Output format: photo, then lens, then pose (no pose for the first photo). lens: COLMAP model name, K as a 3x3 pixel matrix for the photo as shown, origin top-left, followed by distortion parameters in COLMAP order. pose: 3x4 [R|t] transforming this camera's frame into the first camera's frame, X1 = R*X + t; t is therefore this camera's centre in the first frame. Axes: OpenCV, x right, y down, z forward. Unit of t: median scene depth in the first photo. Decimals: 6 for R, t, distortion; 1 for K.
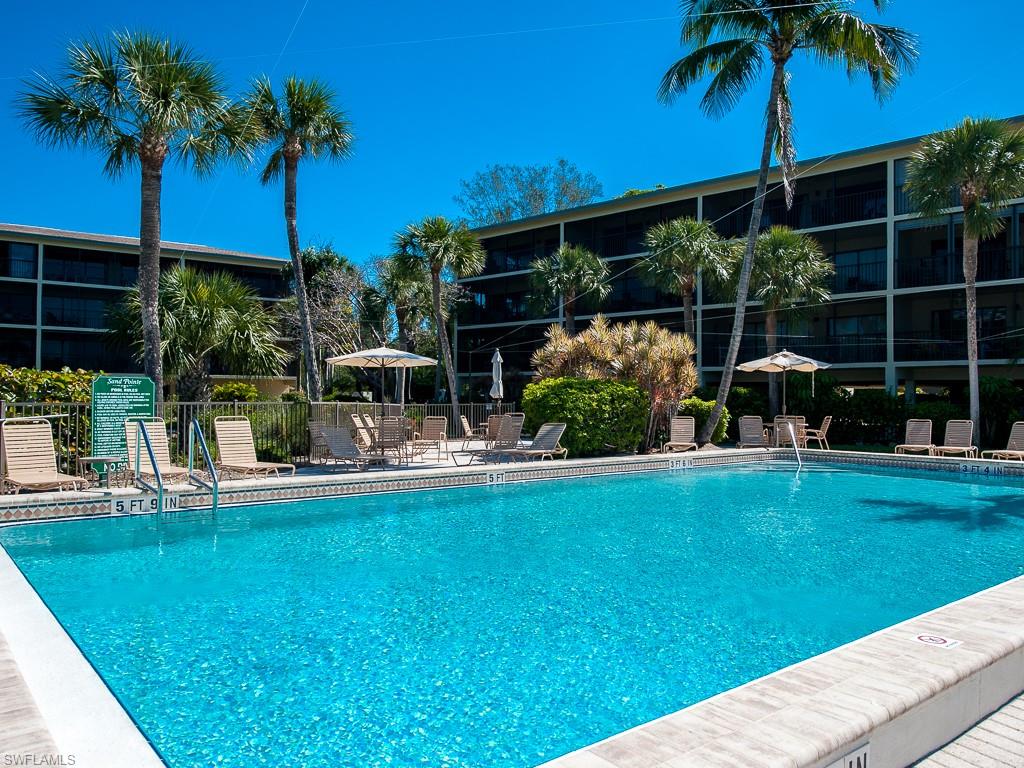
lens RADIAL K [[769.8, 0, 517.2], [0, 769.8, 367.9], [0, 0, 1]] dist [0.002138, -0.000169]
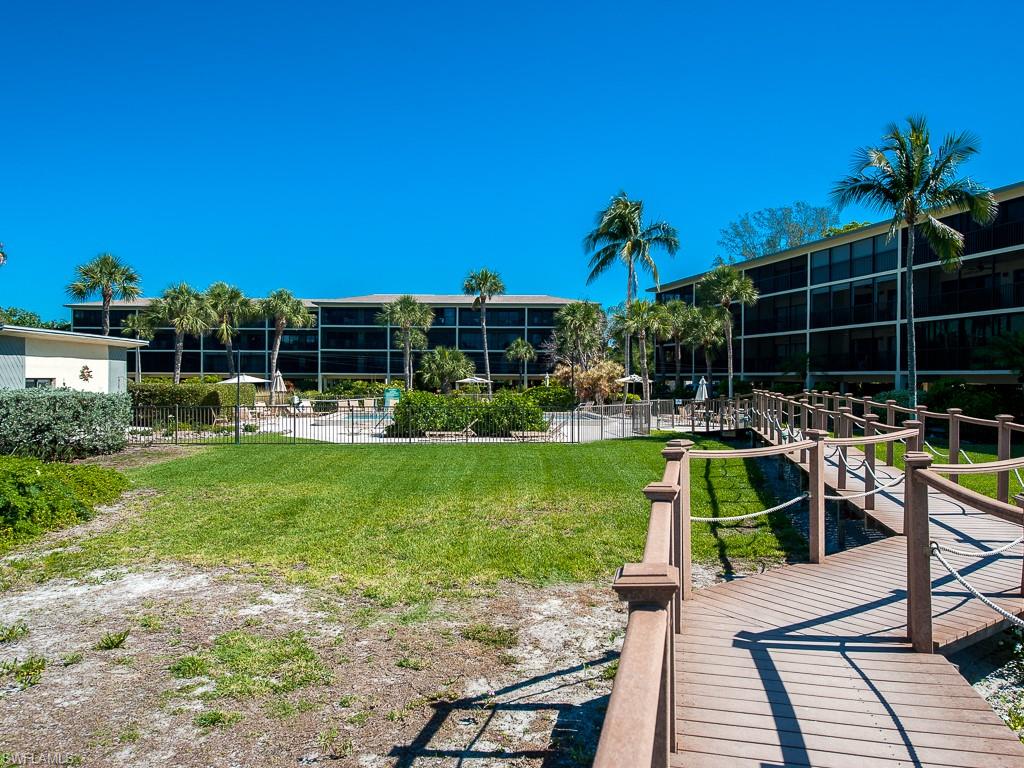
lens RADIAL K [[764.9, 0, 512.0], [0, 764.9, 384.0], [0, 0, 1]] dist [0.003912, -0.002732]
pose [[0.817526, 0.002940, -0.575884, 1.648554], [0.022697, 0.999046, 0.037321, -0.104674], [0.575444, -0.043582, 0.816679, -1.367460]]
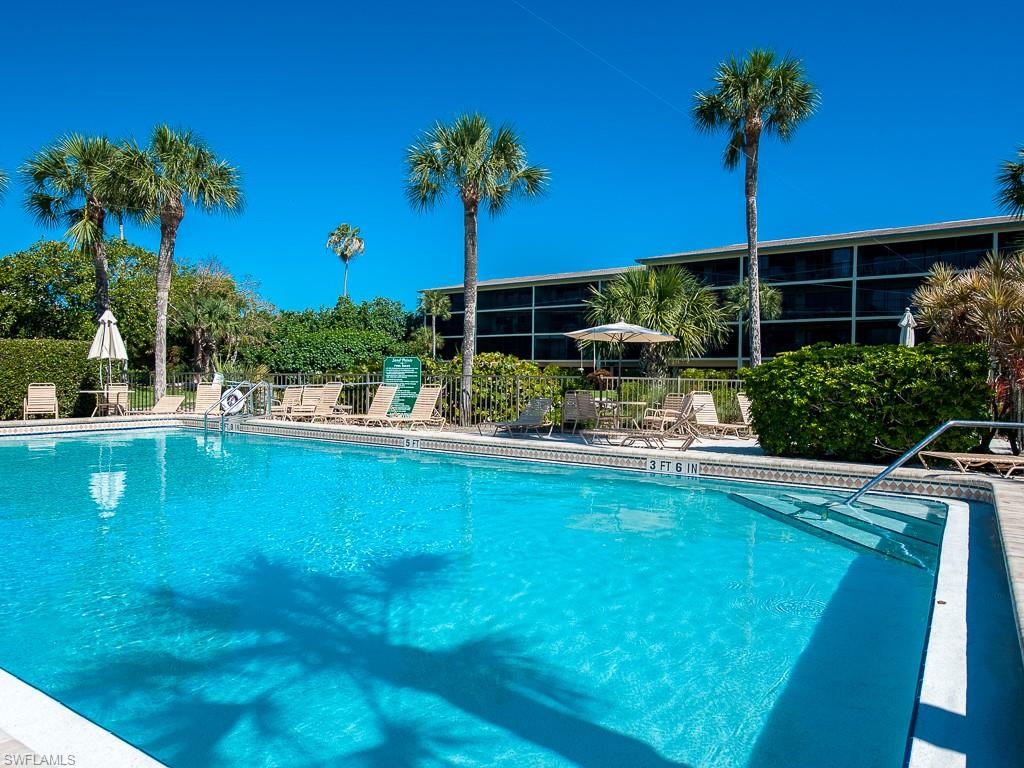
lens RADIAL K [[688.9, 0, 512.0], [0, 688.9, 384.0], [0, 0, 1]] dist [-0.006981, -0.001435]
pose [[0.286146, 0.012777, -0.958101, 0.617935], [0.026208, 0.999433, 0.021155, 0.029329], [0.957828, -0.031163, 0.285649, 0.574899]]
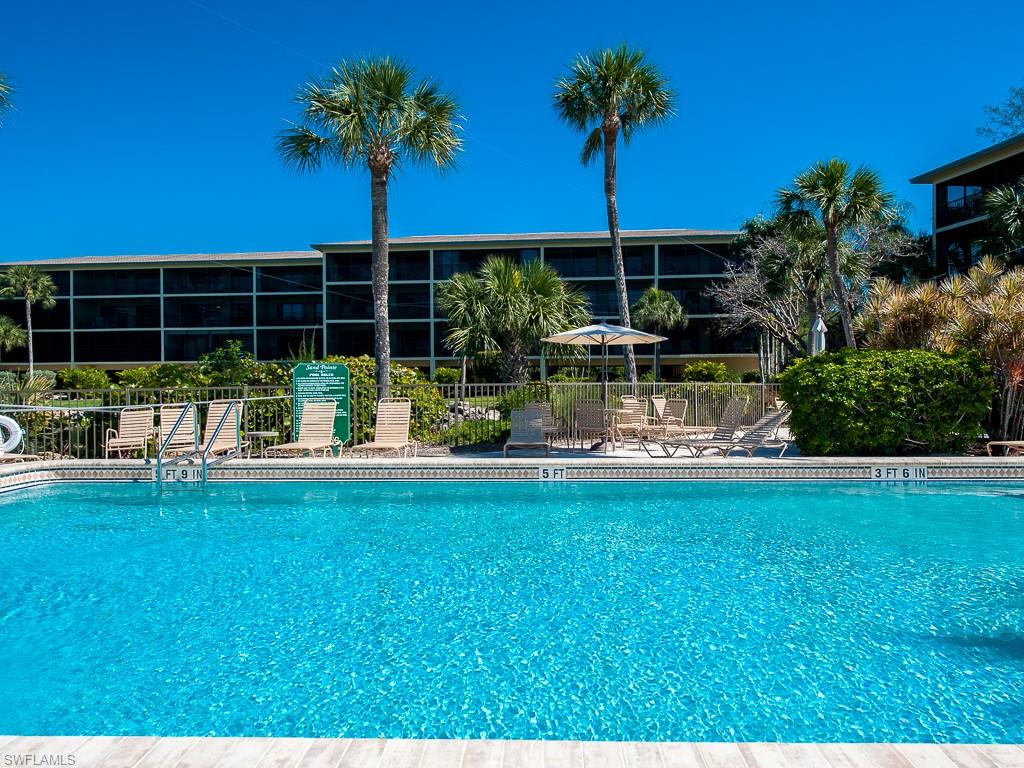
lens RADIAL K [[764.9, 0, 512.0], [0, 764.9, 384.0], [0, 0, 1]] dist [0.003912, -0.002732]
pose [[0.750247, -0.002566, -0.661152, 0.332737], [0.036557, 0.998624, 0.037607, 0.006769], [0.660146, -0.052384, 0.749309, 0.227142]]
